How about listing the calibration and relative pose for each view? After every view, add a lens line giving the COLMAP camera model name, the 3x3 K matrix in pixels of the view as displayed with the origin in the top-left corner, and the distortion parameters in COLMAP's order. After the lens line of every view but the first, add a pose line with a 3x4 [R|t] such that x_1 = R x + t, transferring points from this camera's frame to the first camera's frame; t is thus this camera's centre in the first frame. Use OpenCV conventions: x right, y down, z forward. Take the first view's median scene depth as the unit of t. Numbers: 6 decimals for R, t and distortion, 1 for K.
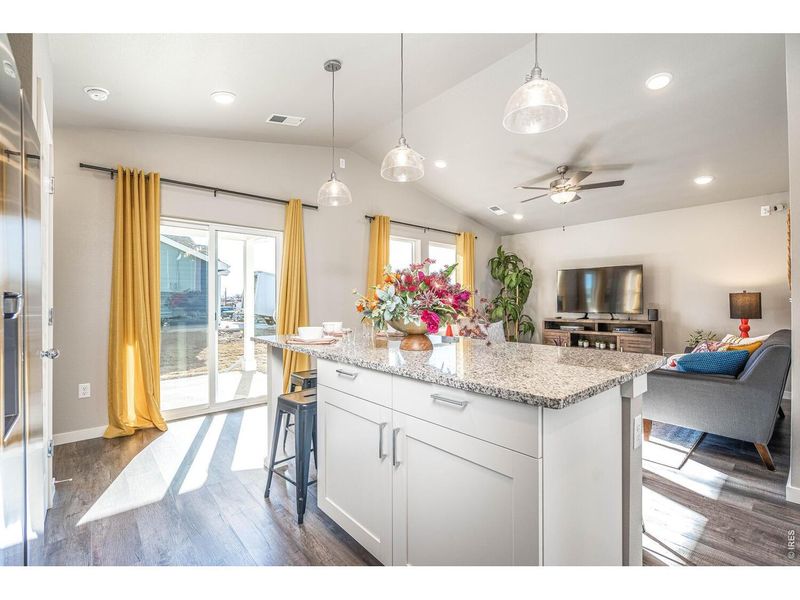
lens RADIAL K [[361.2, 0, 397.8], [0, 361.2, 299.9], [0, 0, 1]] dist [-0.011863, 0.001858]
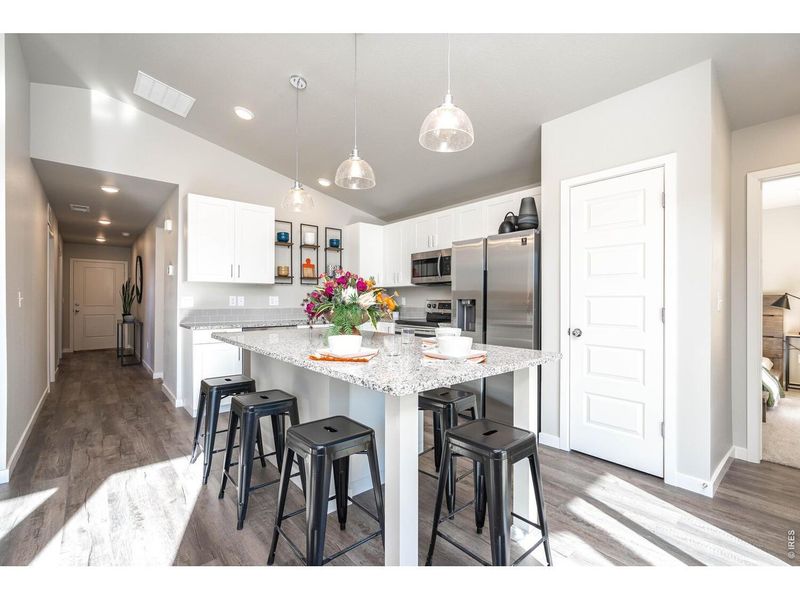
lens RADIAL K [[361.2, 0, 396.0], [0, 361.2, 298.4], [0, 0, 1]] dist [-0.011863, 0.001858]
pose [[-0.999959, 0.000193, 0.009006, -0.047209], [0.000094, 0.999939, -0.011030, 0.001507], [-0.009007, -0.011029, -0.999899, 0.819922]]
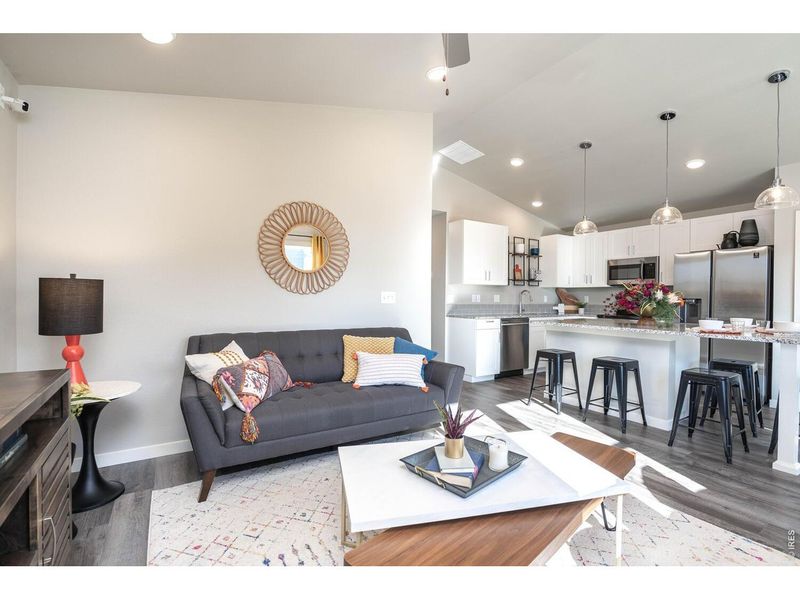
lens RADIAL K [[361.2, 0, 402.5], [0, 361.2, 302.1], [0, 0, 1]] dist [-0.011863, 0.001858]
pose [[-0.987733, -0.009625, 0.155857, 0.371751], [-0.008191, 0.999918, 0.009837, 0.001669], [-0.155939, 0.008440, -0.987731, 1.106817]]
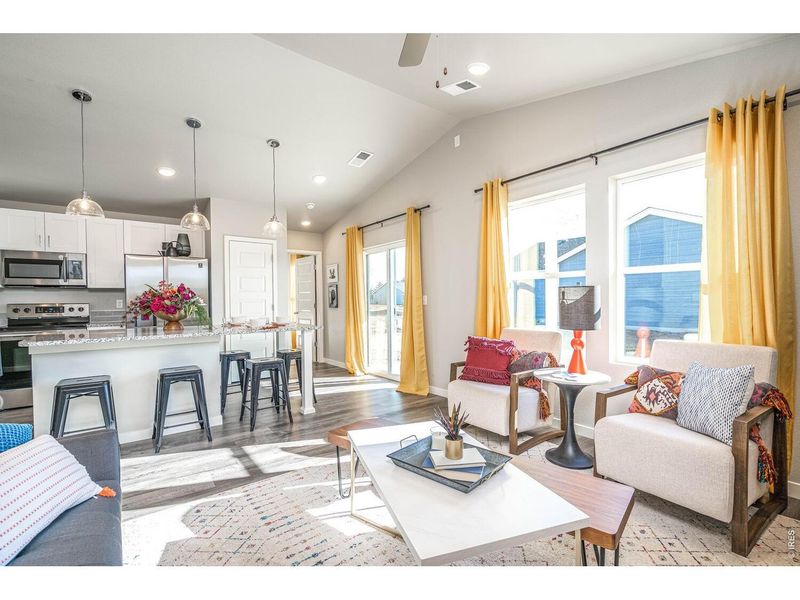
lens RADIAL K [[376.9, 0, 403.7], [0, 376.9, 302.9], [0, 0, 1]] dist [-0.026400, 0.001624]
pose [[-0.061511, 0.006534, -0.998085, 0.667506], [0.013169, 0.999897, 0.005734, 0.000643], [0.998020, -0.012791, -0.061590, 0.819291]]
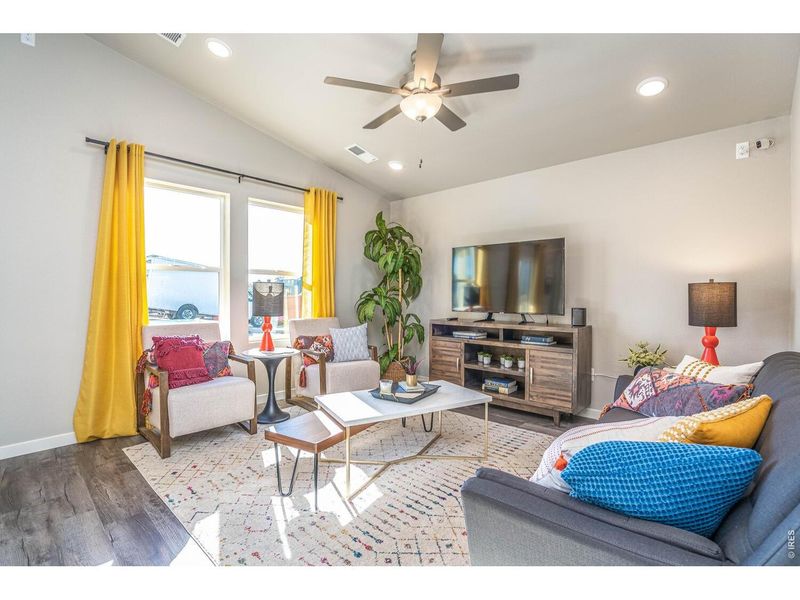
lens RADIAL K [[376.9, 0, 405.2], [0, 376.9, 300.7], [0, 0, 1]] dist [-0.026400, 0.001624]
pose [[0.993669, 0.003081, 0.112305, 0.309422], [-0.005760, 0.999706, 0.023536, -0.001329], [-0.112200, -0.024034, 0.993395, 0.349374]]
